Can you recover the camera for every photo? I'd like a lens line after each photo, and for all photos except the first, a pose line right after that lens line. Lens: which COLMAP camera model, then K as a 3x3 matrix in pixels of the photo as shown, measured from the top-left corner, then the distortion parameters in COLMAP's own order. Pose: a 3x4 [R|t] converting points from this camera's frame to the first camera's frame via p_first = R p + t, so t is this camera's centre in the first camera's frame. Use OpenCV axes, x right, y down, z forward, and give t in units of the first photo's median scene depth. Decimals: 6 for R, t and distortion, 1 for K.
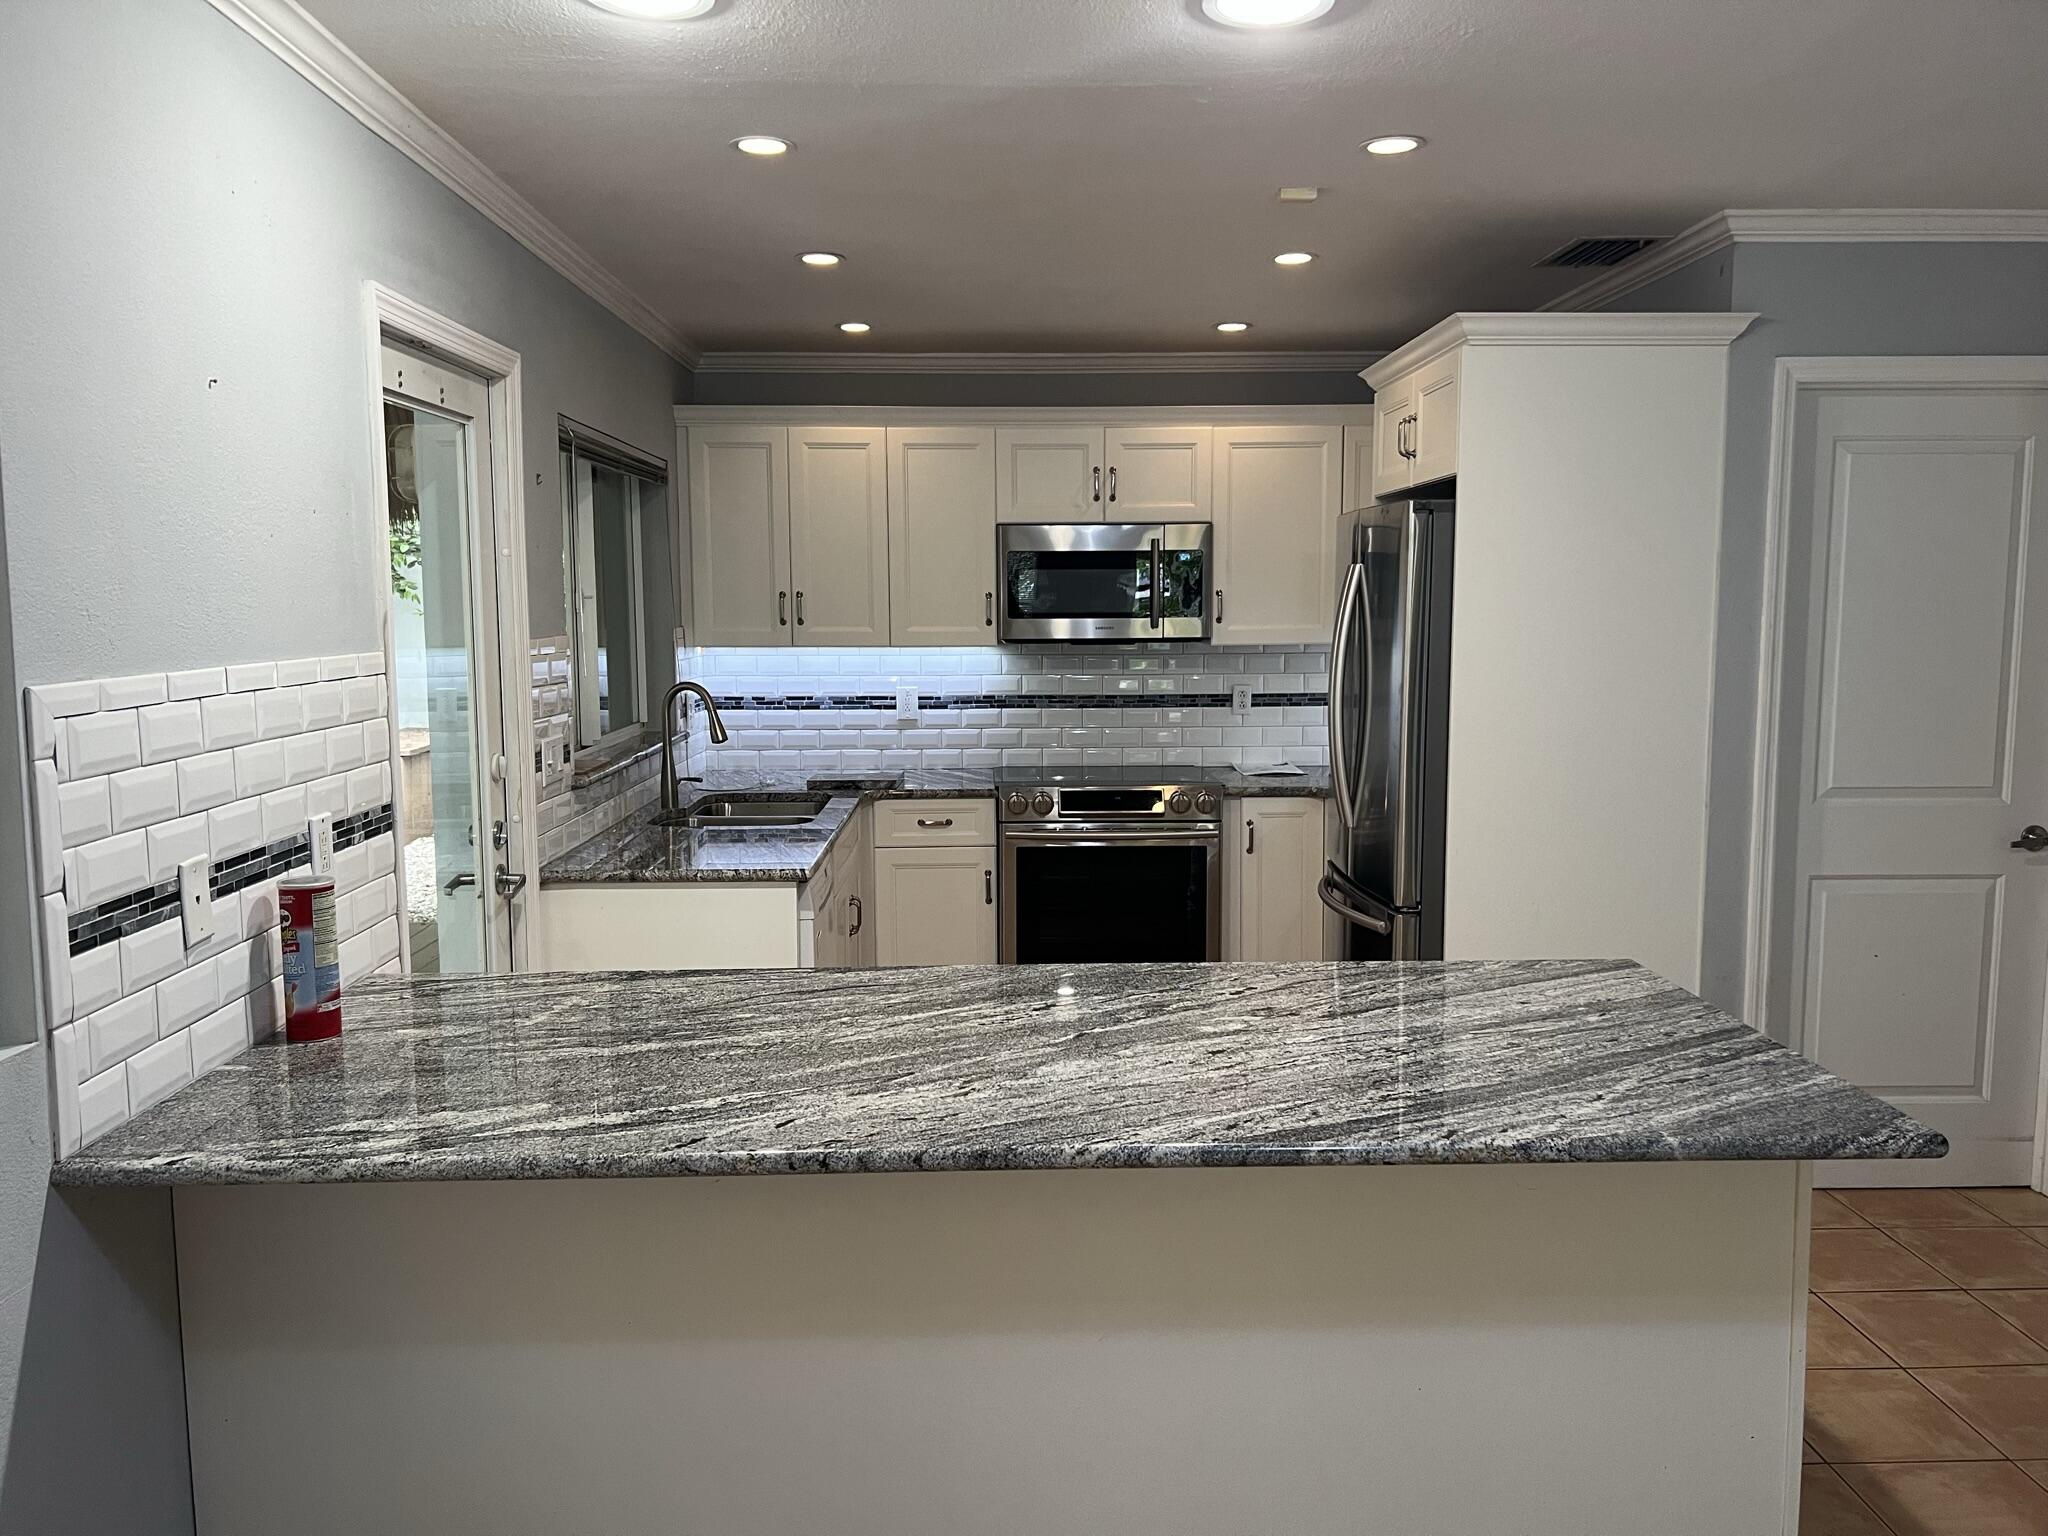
lens RADIAL K [[1540.8, 0, 1032.8], [0, 1540.8, 765.6], [0, 0, 1]] dist [0.065542, -0.077761]
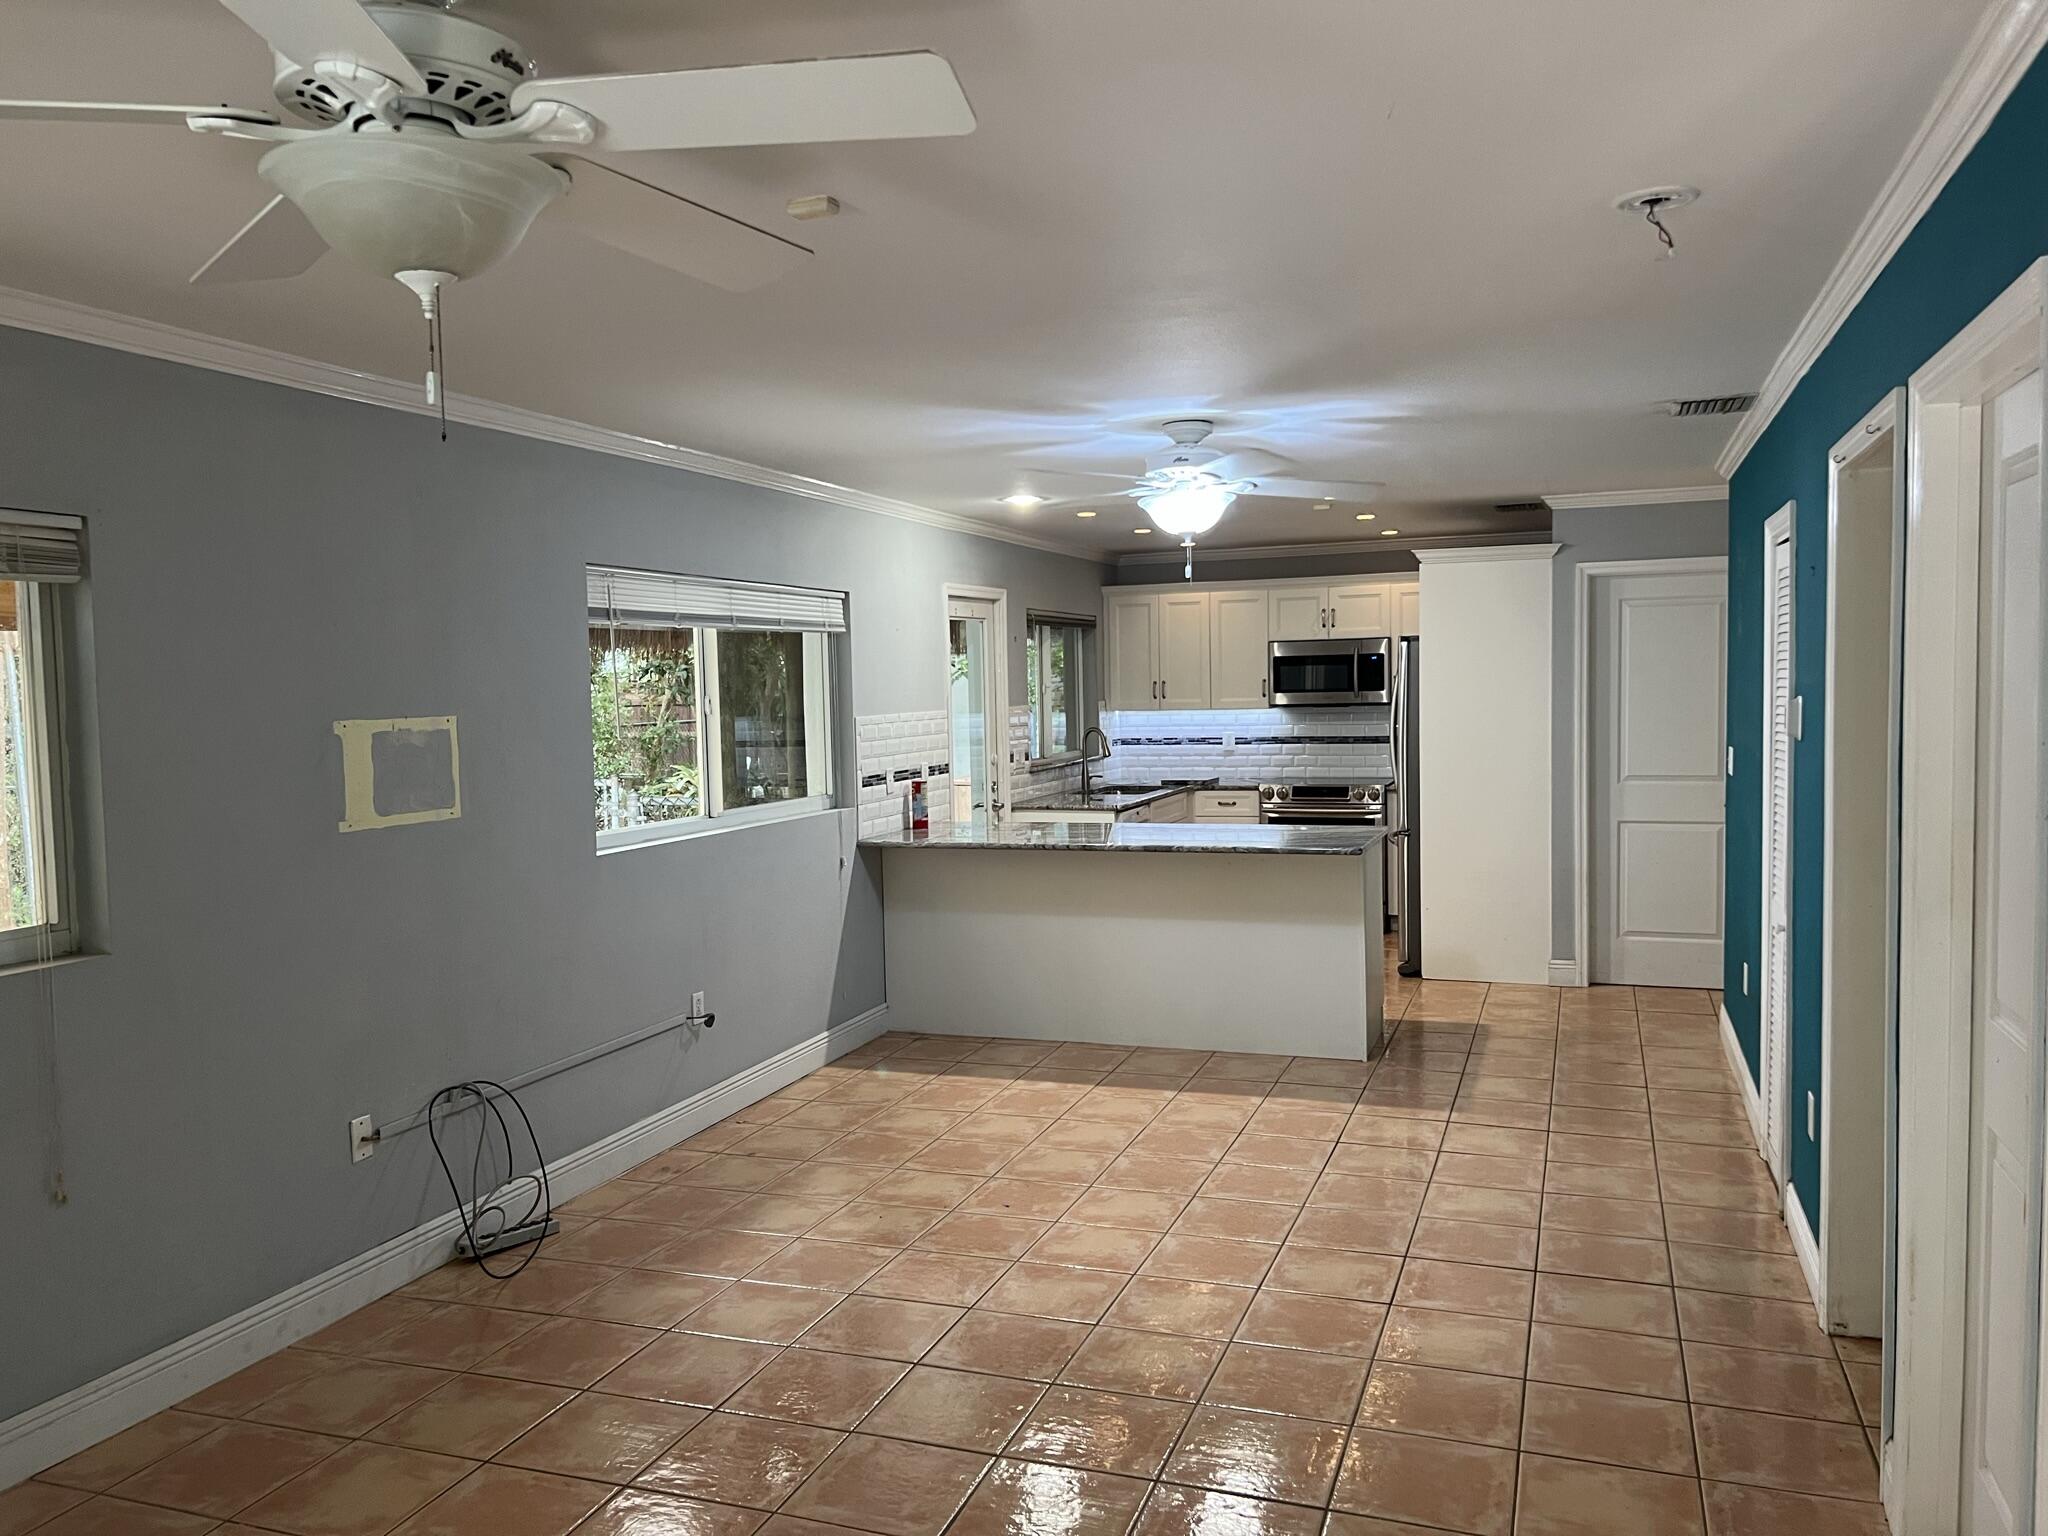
lens RADIAL K [[1540.8, 0, 1020.9], [0, 1540.8, 775.9], [0, 0, 1]] dist [0.065542, -0.077761]
pose [[0.926161, 0.007489, -0.377055, 0.554343], [-0.022984, 0.999065, -0.036614, 0.105787], [0.376428, 0.042577, 0.925467, -1.115878]]
